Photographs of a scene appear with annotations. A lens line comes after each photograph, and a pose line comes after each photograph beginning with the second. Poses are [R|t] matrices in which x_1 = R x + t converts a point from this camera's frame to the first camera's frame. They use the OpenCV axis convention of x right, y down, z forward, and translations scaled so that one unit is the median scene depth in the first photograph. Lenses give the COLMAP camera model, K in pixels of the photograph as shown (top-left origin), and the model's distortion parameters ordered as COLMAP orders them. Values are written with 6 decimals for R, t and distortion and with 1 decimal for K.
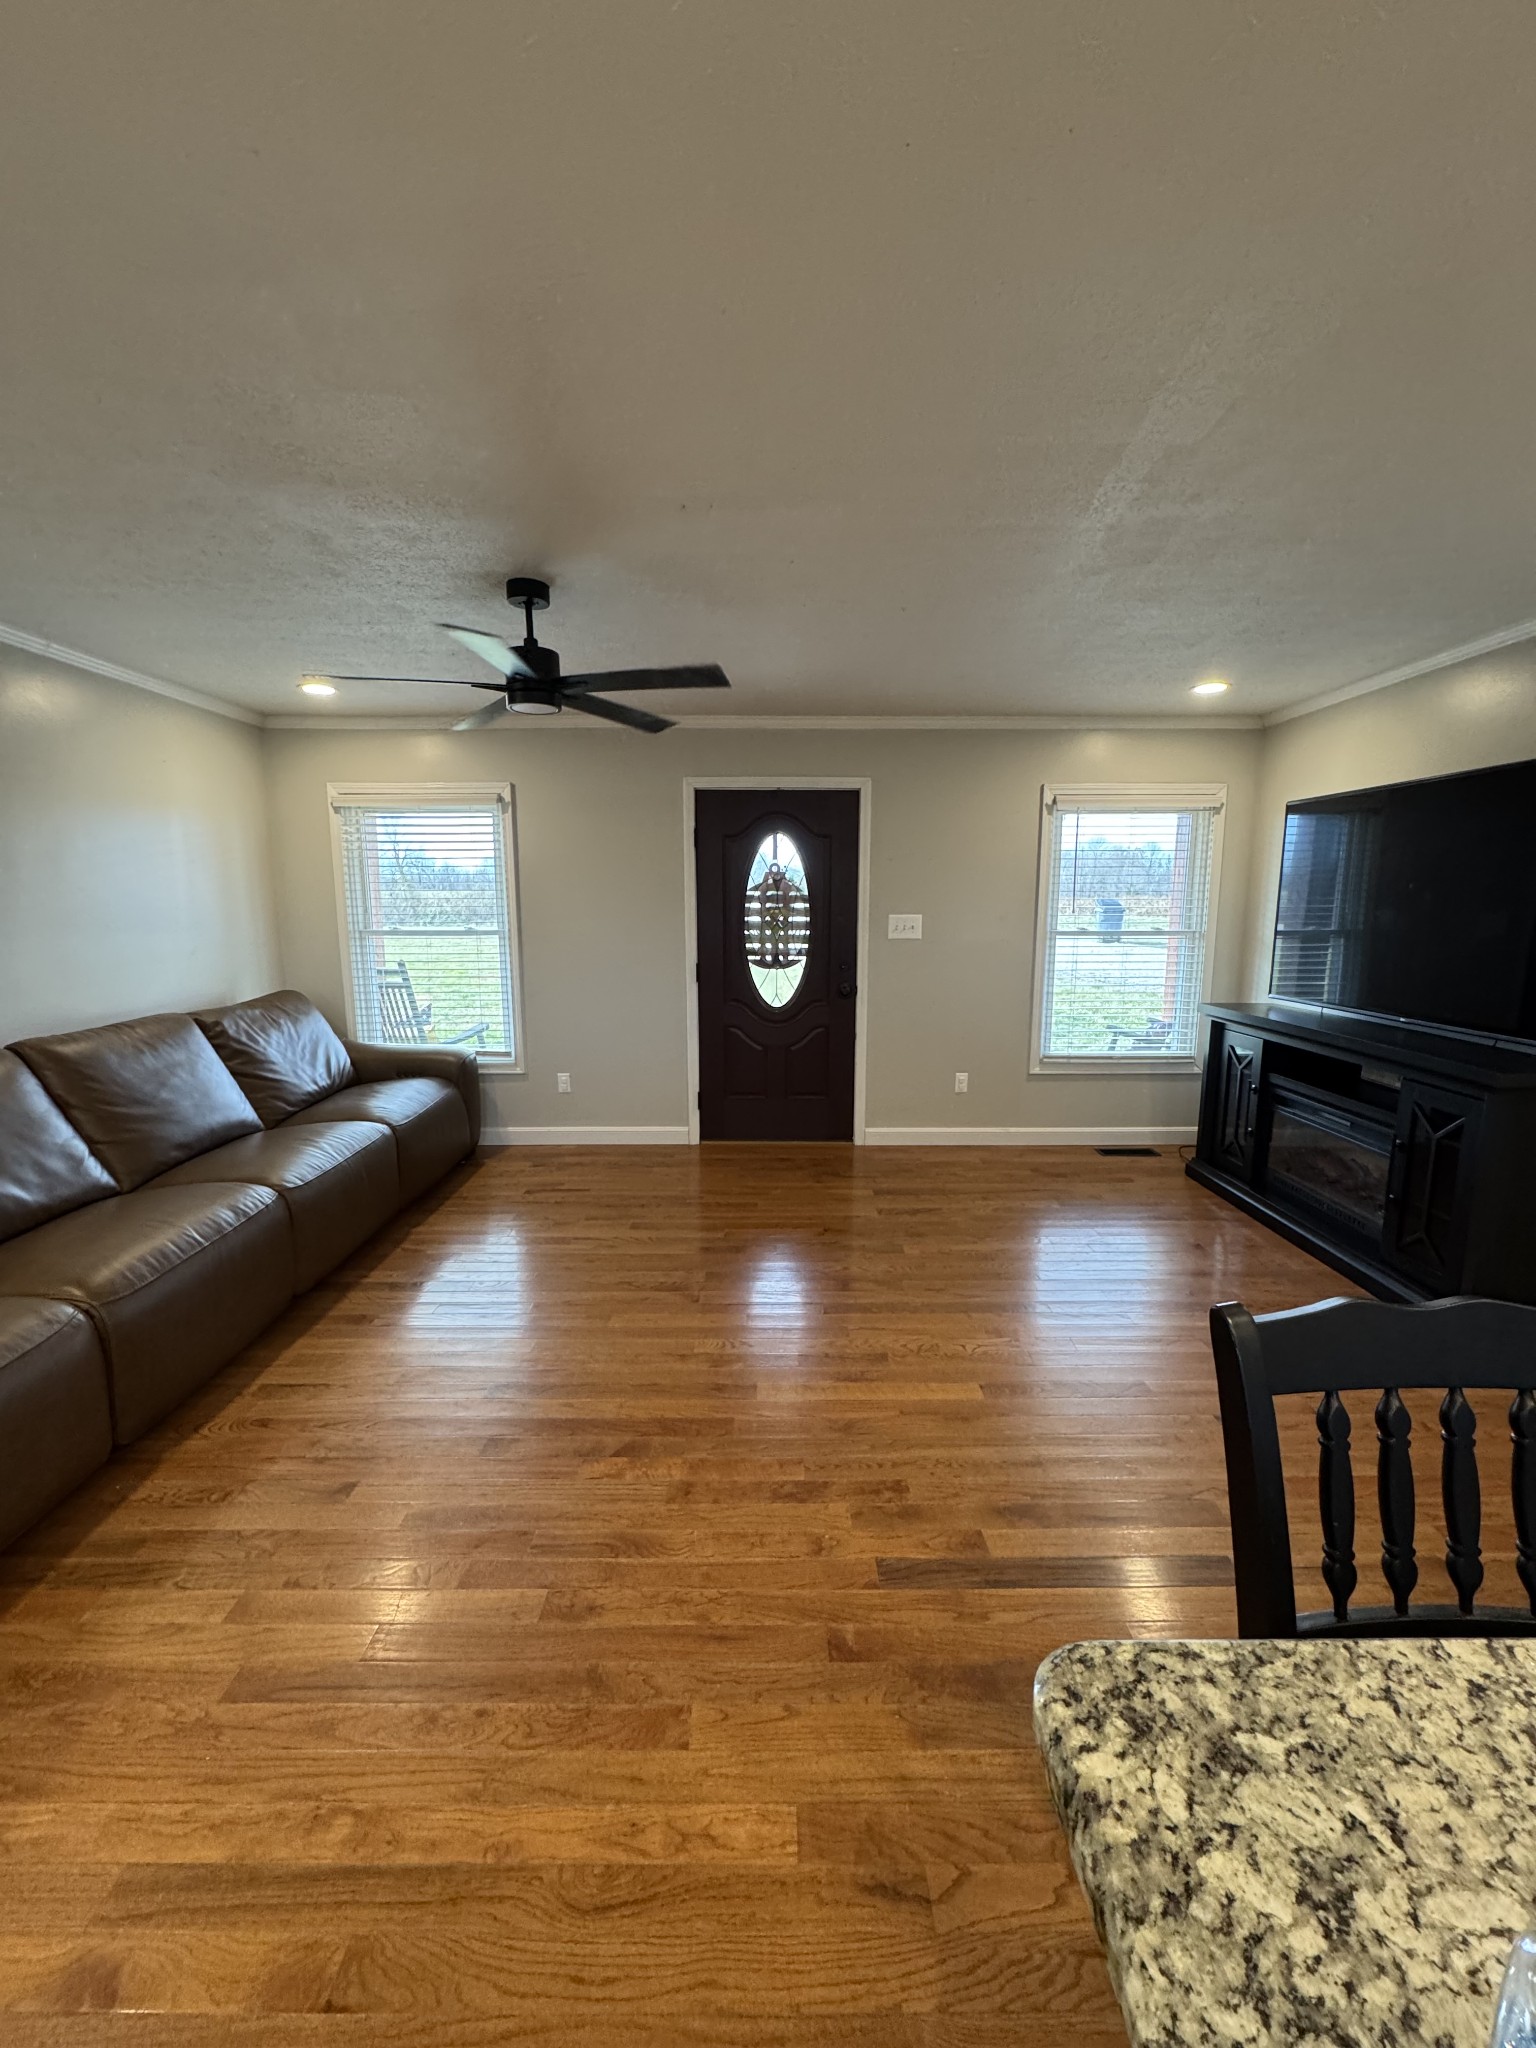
lens RADIAL K [[811.3, 0, 771.2], [0, 811.3, 1025.6], [0, 0, 1]] dist [-0.002740, 0.000401]
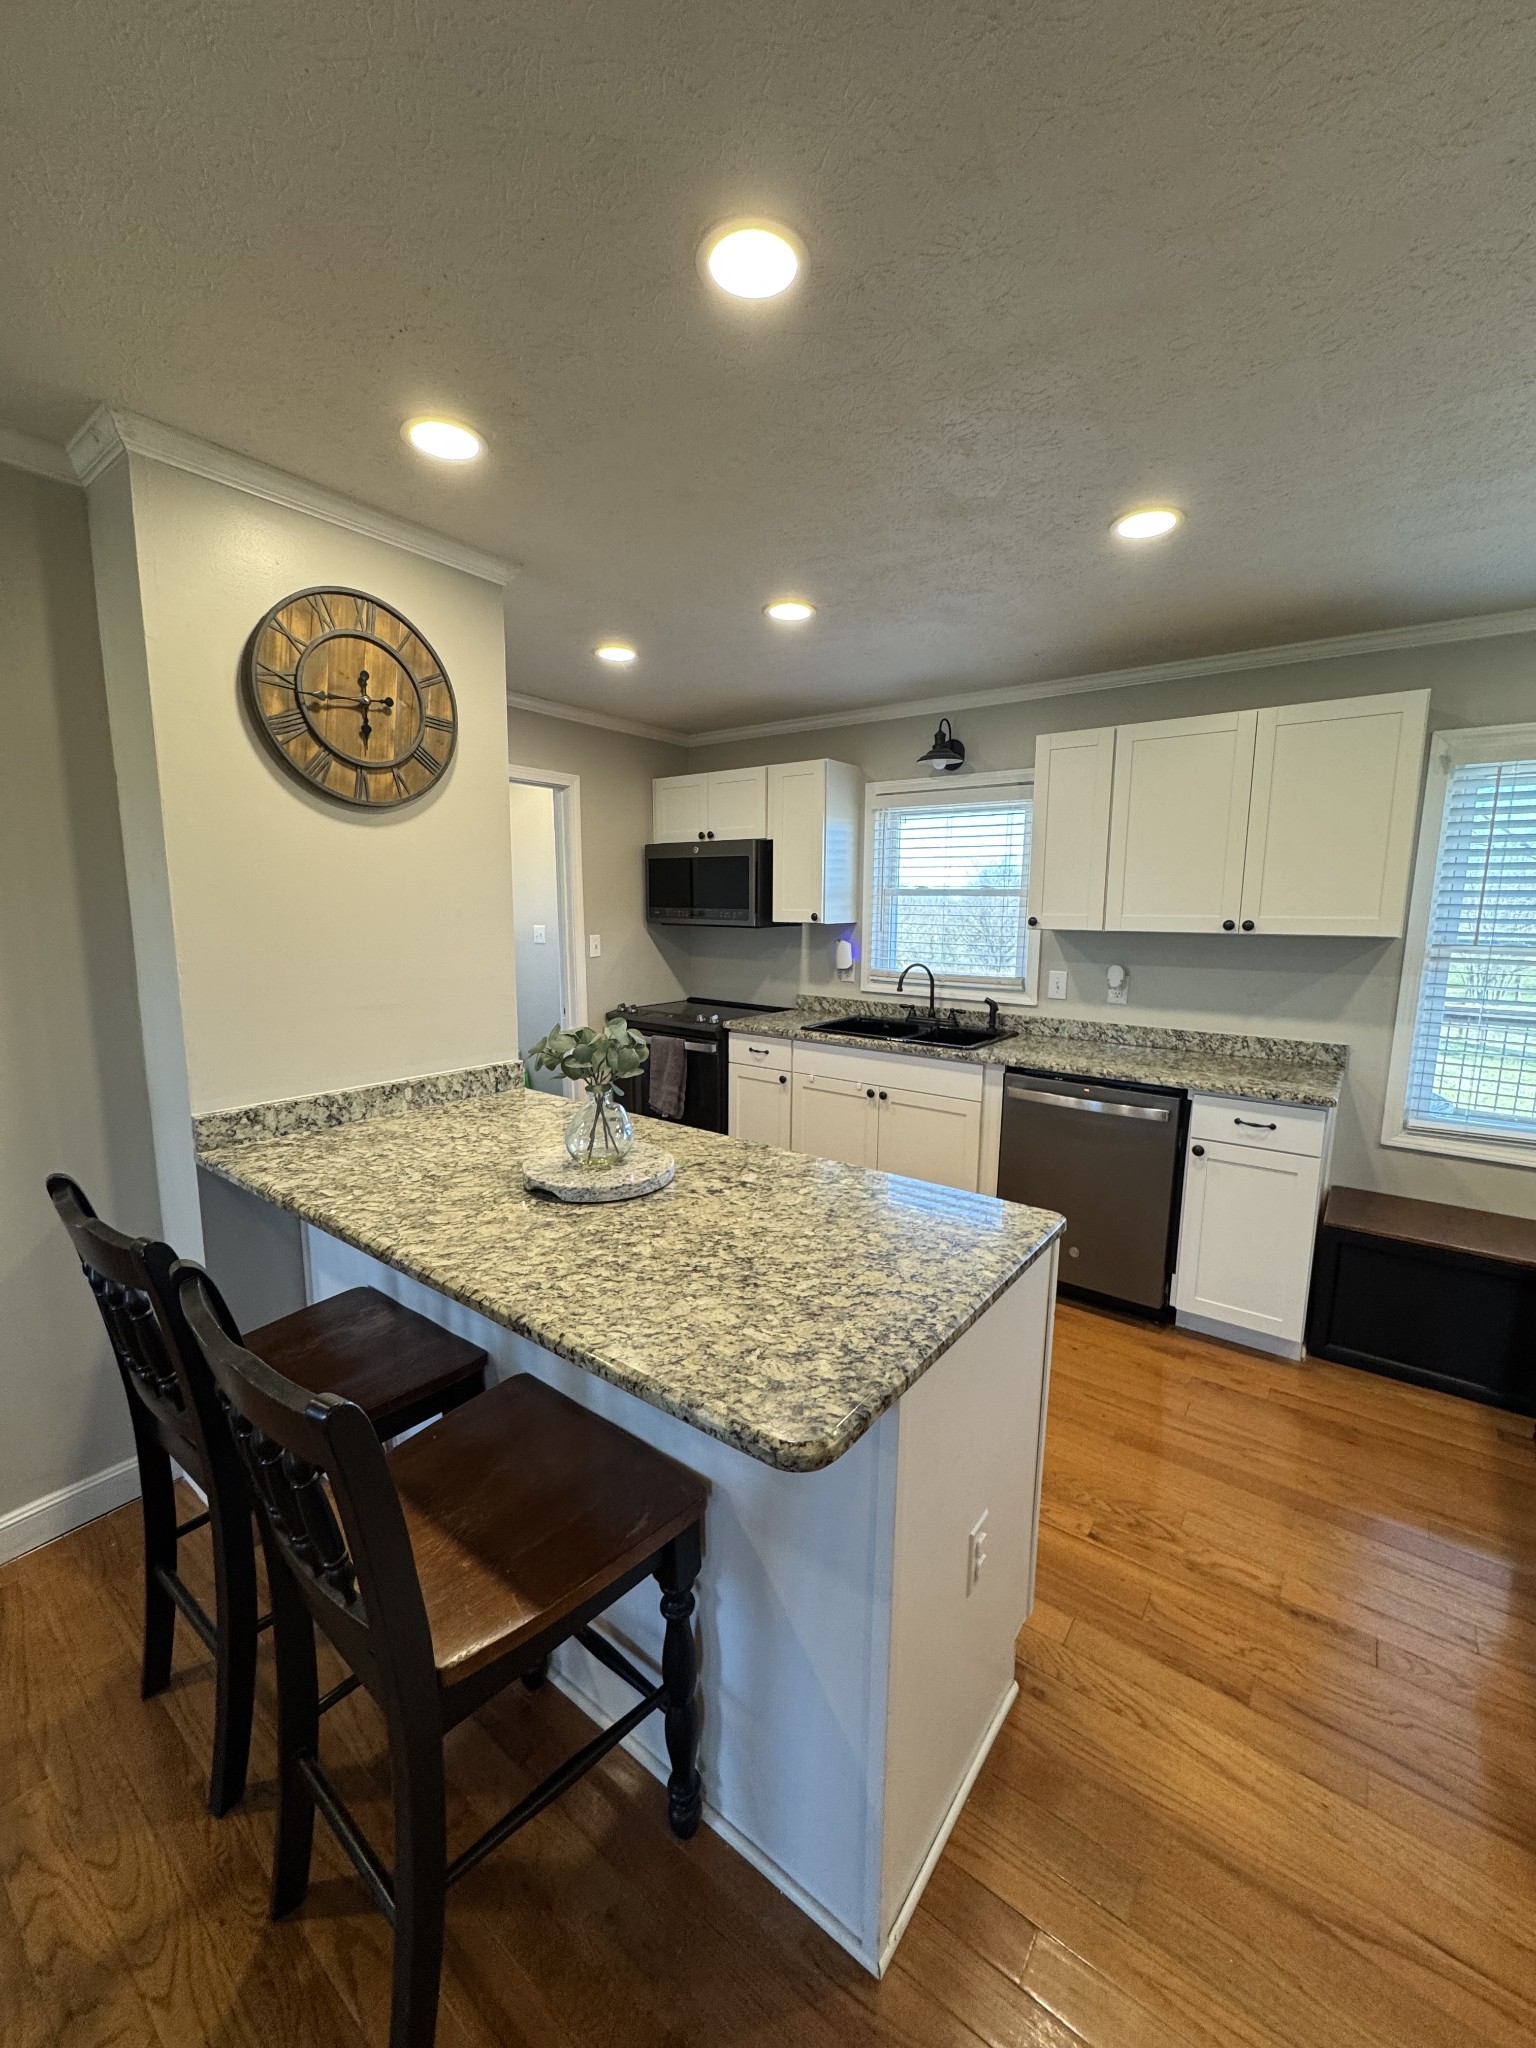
lens RADIAL K [[811.3, 0, 770.4], [0, 811.3, 1025.1], [0, 0, 1]] dist [-0.002740, 0.000401]
pose [[-0.796865, -0.097684, 0.596207, -0.054001], [0.081894, 0.960269, 0.266789, -0.047982], [-0.598581, 0.261421, -0.757206, 0.248099]]
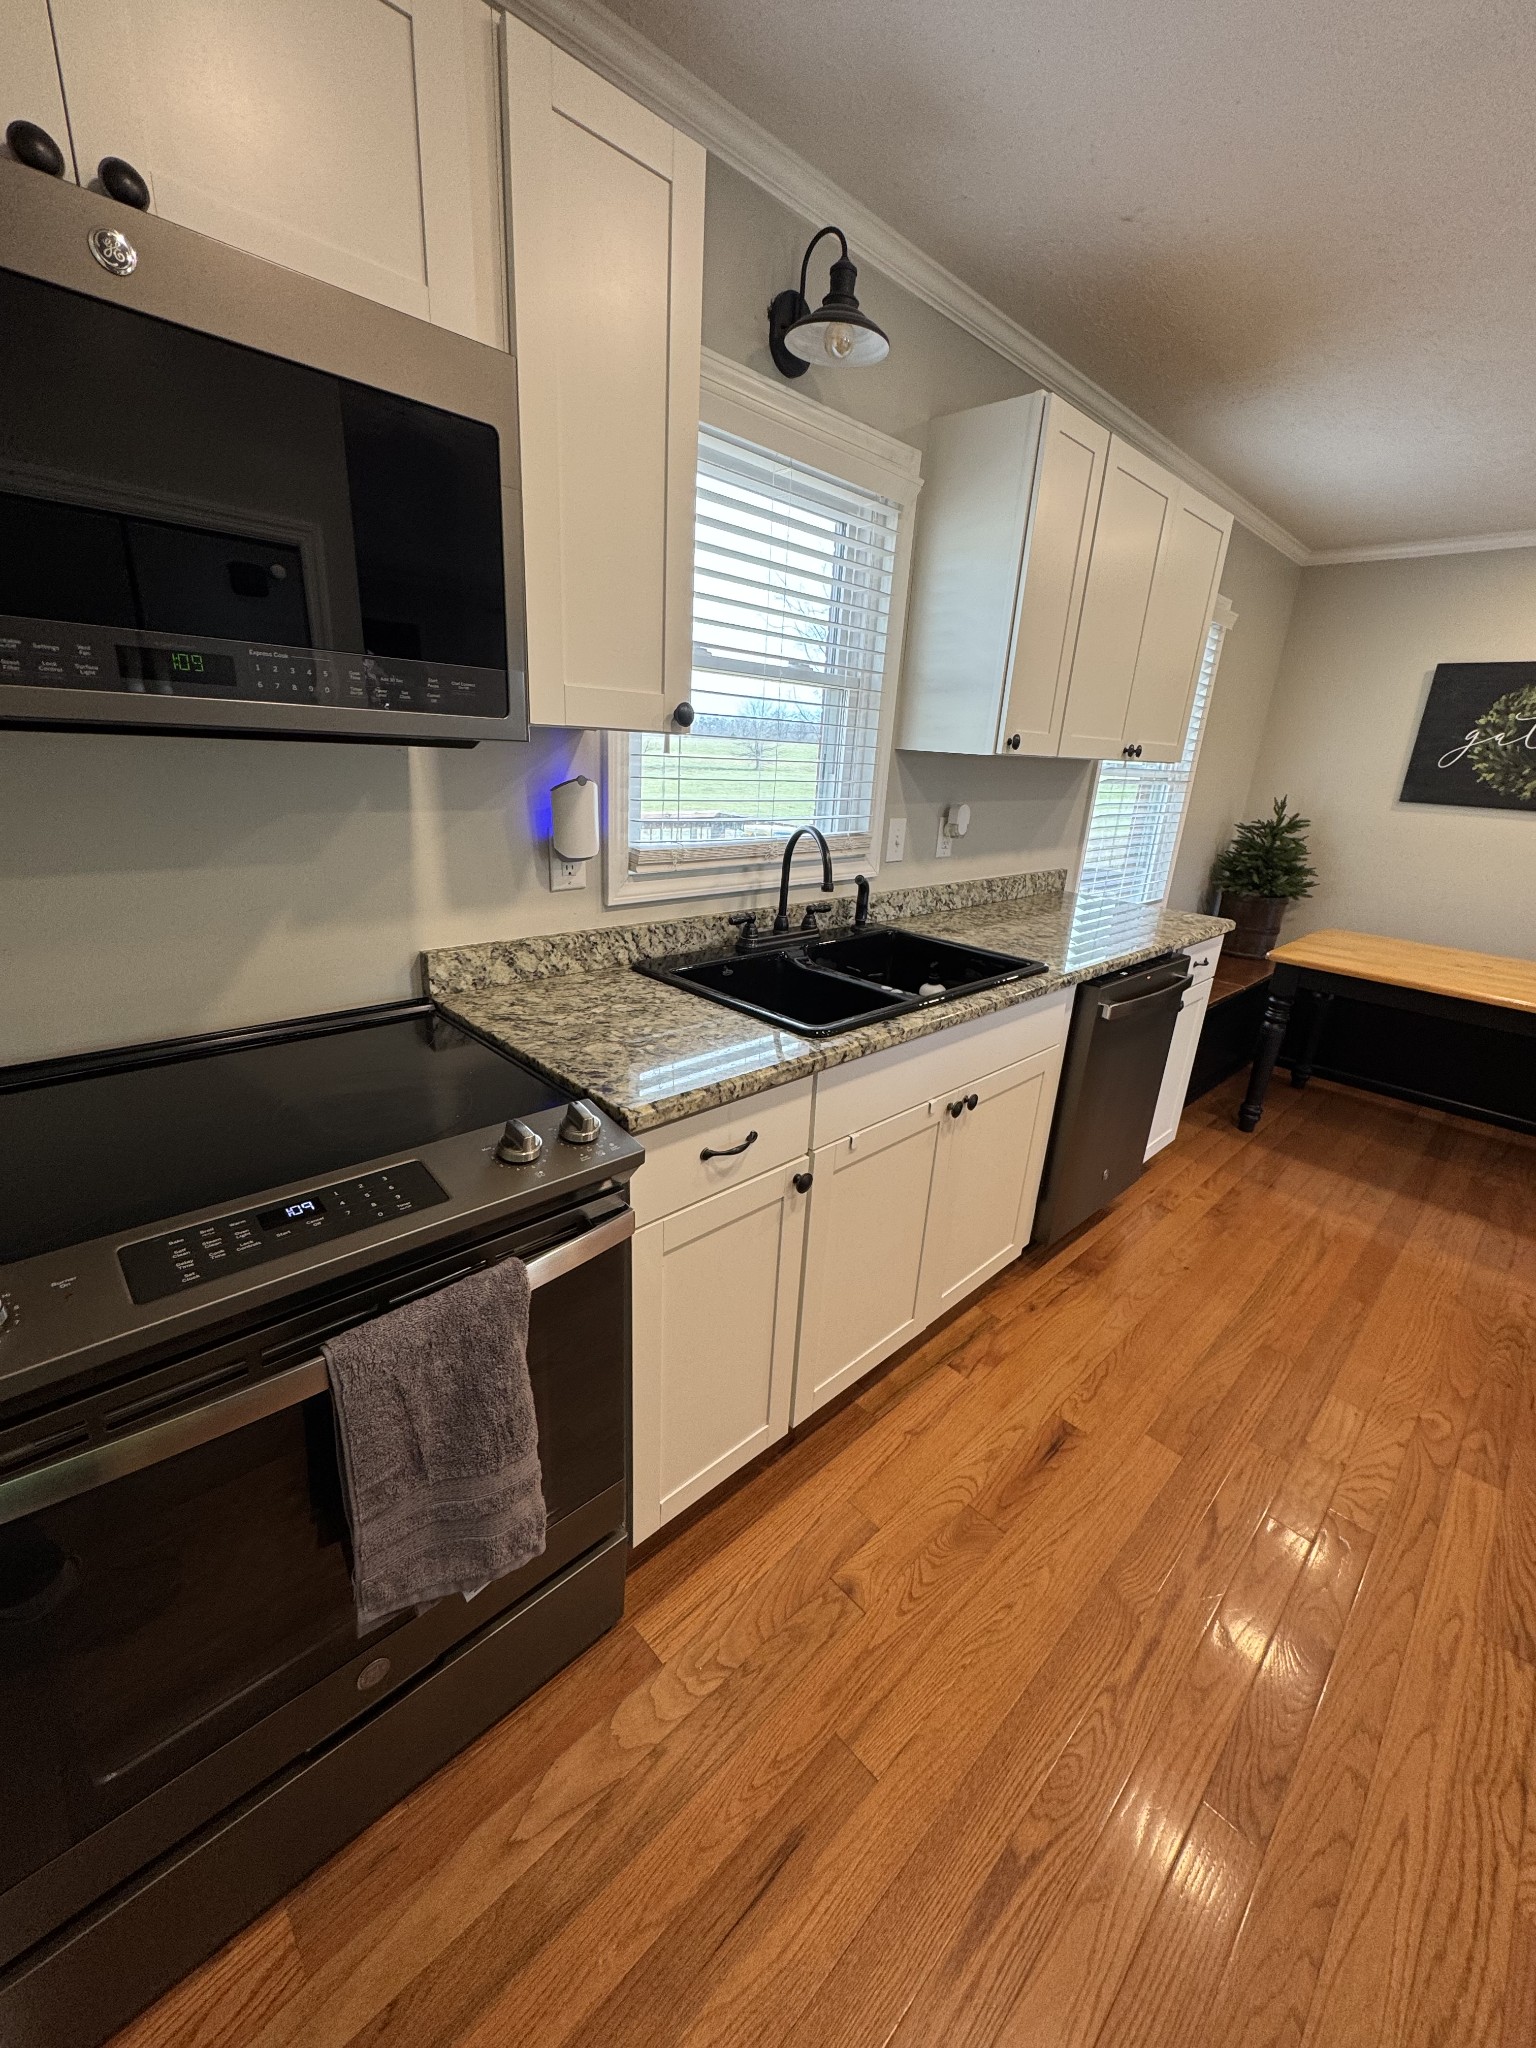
lens RADIAL K [[811.3, 0, 769.0], [0, 811.3, 1025.2], [0, 0, 1]] dist [-0.002740, 0.000401]
pose [[-0.719529, 0.190953, -0.667694, 0.624588], [-0.159448, 0.890344, 0.426454, 0.045602], [0.675910, 0.413308, -0.610182, -0.216963]]
